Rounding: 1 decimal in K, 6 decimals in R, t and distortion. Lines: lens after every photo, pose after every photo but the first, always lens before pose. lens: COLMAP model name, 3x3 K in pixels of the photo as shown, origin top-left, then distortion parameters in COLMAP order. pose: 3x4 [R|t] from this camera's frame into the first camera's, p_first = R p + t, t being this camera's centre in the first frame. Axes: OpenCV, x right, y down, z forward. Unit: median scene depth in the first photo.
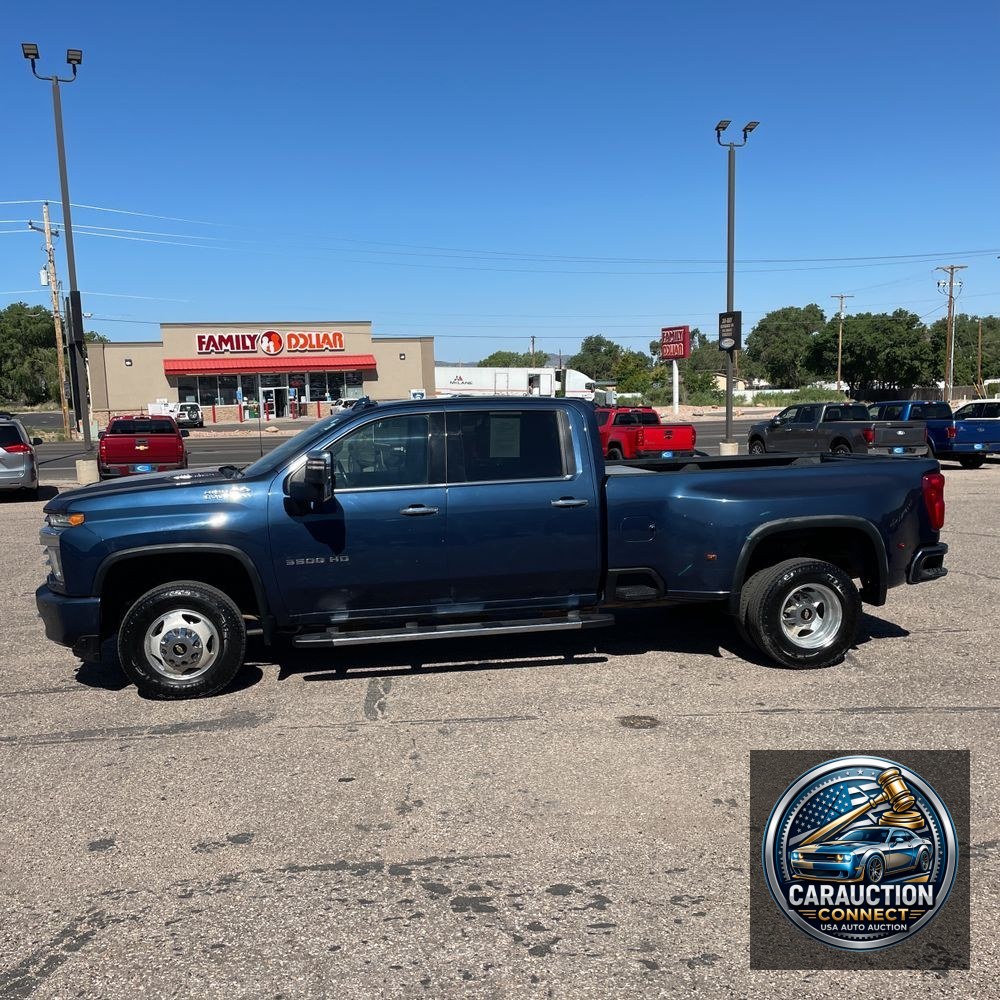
lens RADIAL K [[1025.3, 0, 469.8], [0, 1025.3, 494.6], [0, 0, 1]] dist [0.043462, 0.000000]
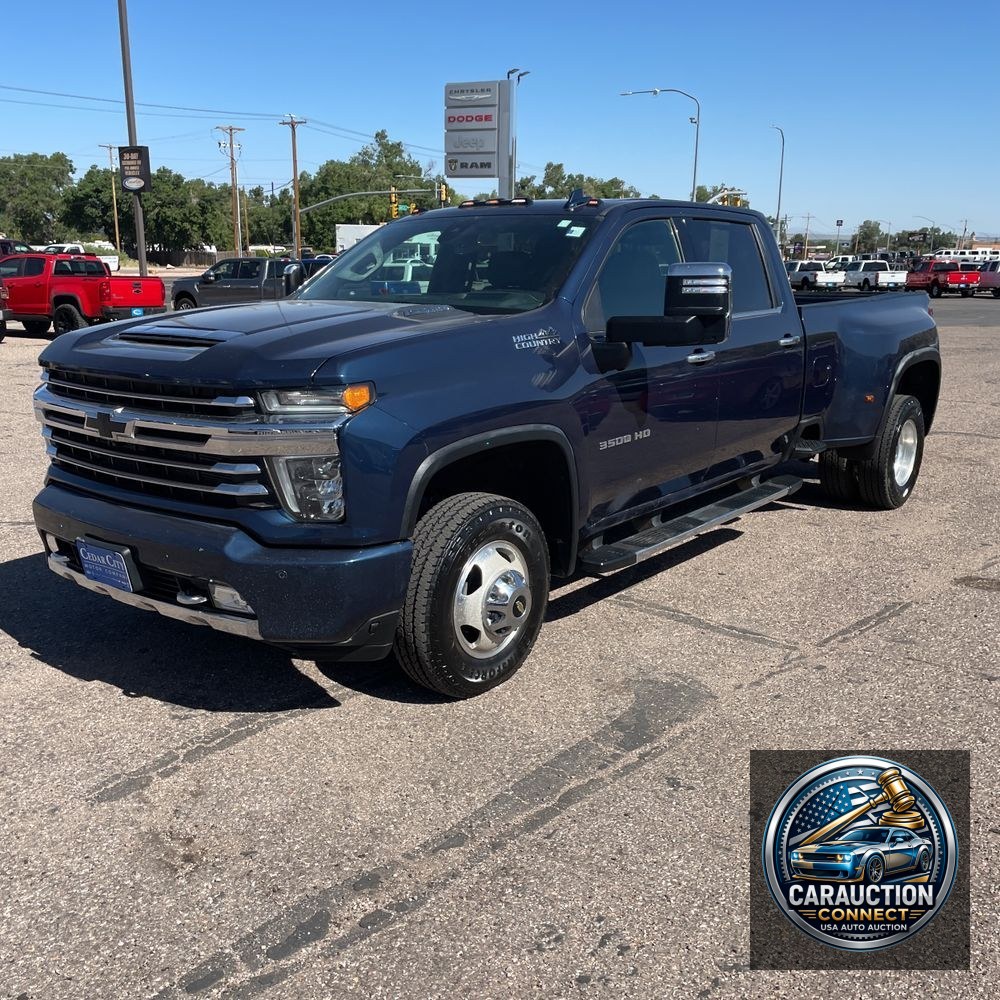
lens RADIAL K [[1025.3, 0, 494.0], [0, 1025.3, 517.7], [0, 0, 1]] dist [0.043462, 0.000000]
pose [[0.744478, -0.136129, 0.653622, -0.050704], [0.037297, 0.985944, 0.162860, 0.000308], [-0.666605, -0.096868, 0.739090, 0.044335]]
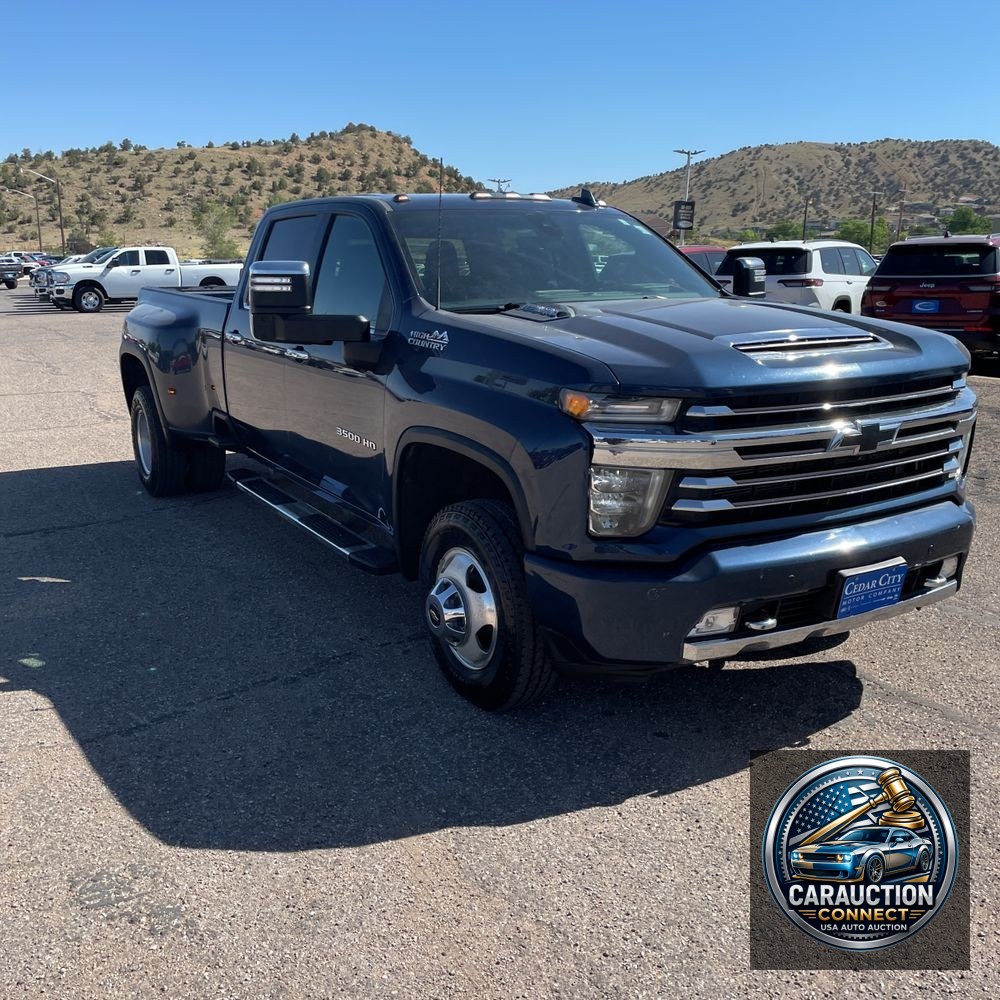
lens RADIAL K [[1025.3, 0, 514.2], [0, 1025.3, 506.2], [0, 0, 1]] dist [0.043462, 0.000000]
pose [[-0.362615, -0.196481, 0.910992, -0.062543], [0.088269, 0.965887, 0.243456, -0.004188], [-0.927749, 0.168693, -0.332902, 0.099444]]
